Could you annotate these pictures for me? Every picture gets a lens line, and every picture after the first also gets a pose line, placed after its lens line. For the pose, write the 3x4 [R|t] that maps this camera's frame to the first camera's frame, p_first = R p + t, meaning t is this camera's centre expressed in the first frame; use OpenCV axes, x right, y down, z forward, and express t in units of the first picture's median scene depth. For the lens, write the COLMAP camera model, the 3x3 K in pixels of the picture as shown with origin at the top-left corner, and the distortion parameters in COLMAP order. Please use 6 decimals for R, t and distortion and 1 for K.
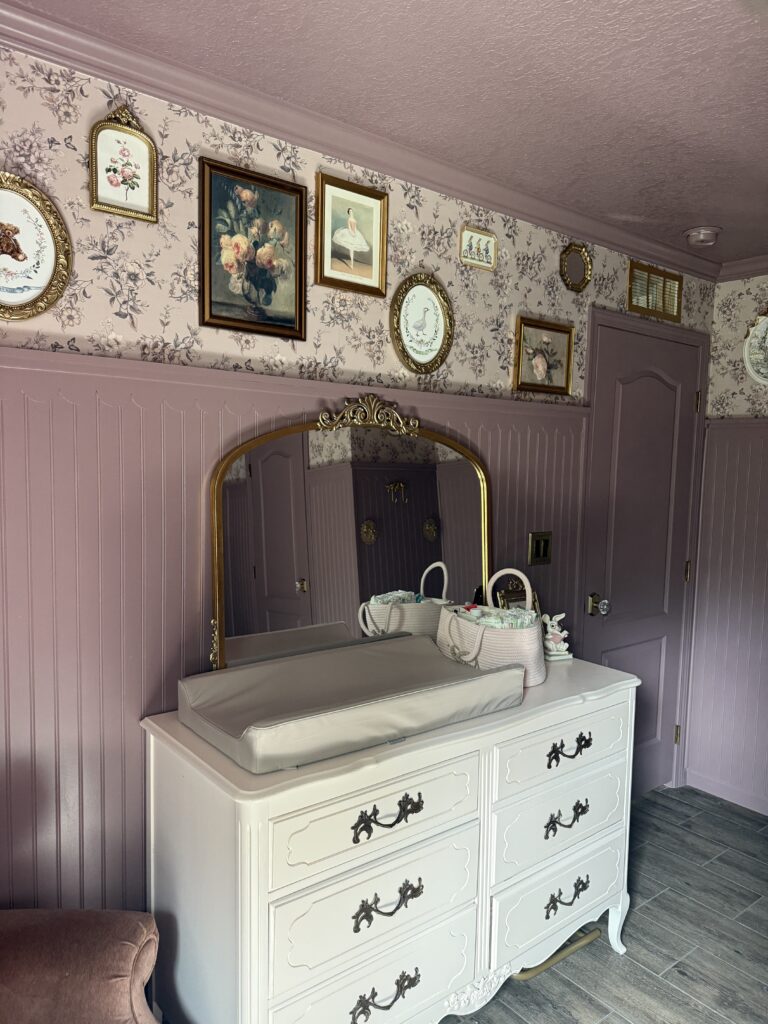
lens RADIAL K [[723.8, 0, 375.9], [0, 723.8, 530.3], [0, 0, 1]] dist [-0.000208, -0.016684]
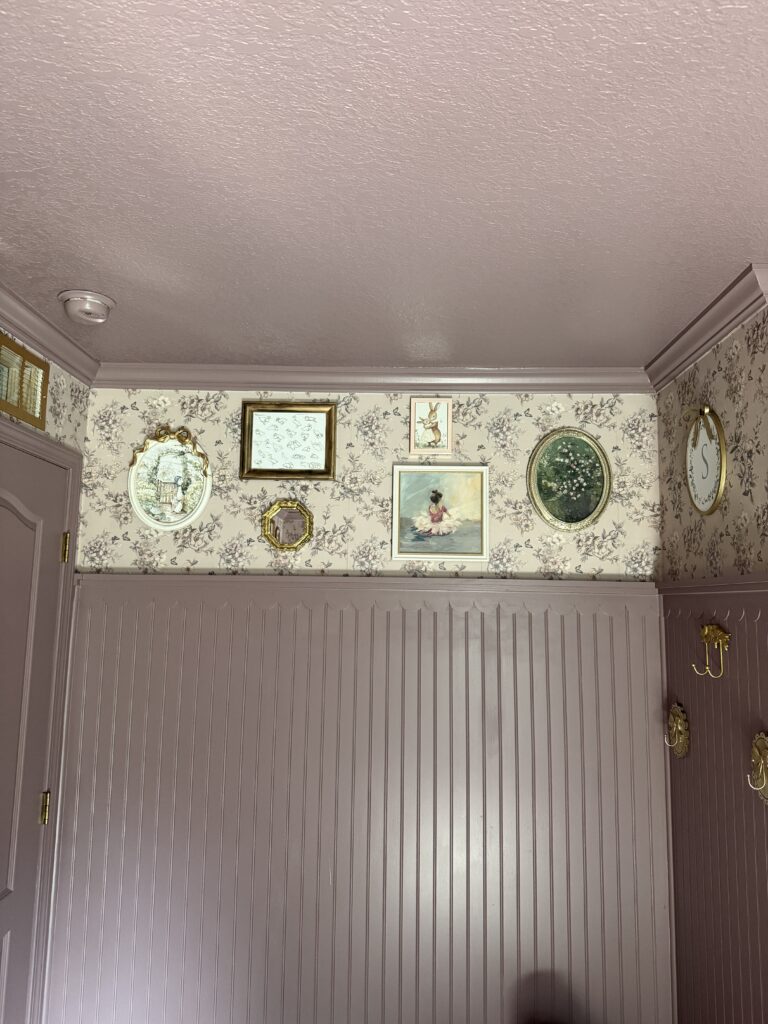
lens RADIAL K [[723.8, 0, 386.3], [0, 723.8, 506.5], [0, 0, 1]] dist [-0.000208, -0.016684]
pose [[0.631133, 0.094267, 0.769925, 0.109556], [0.072326, 0.981112, -0.179412, -0.072727], [-0.772295, 0.168919, 0.612394, 0.349540]]
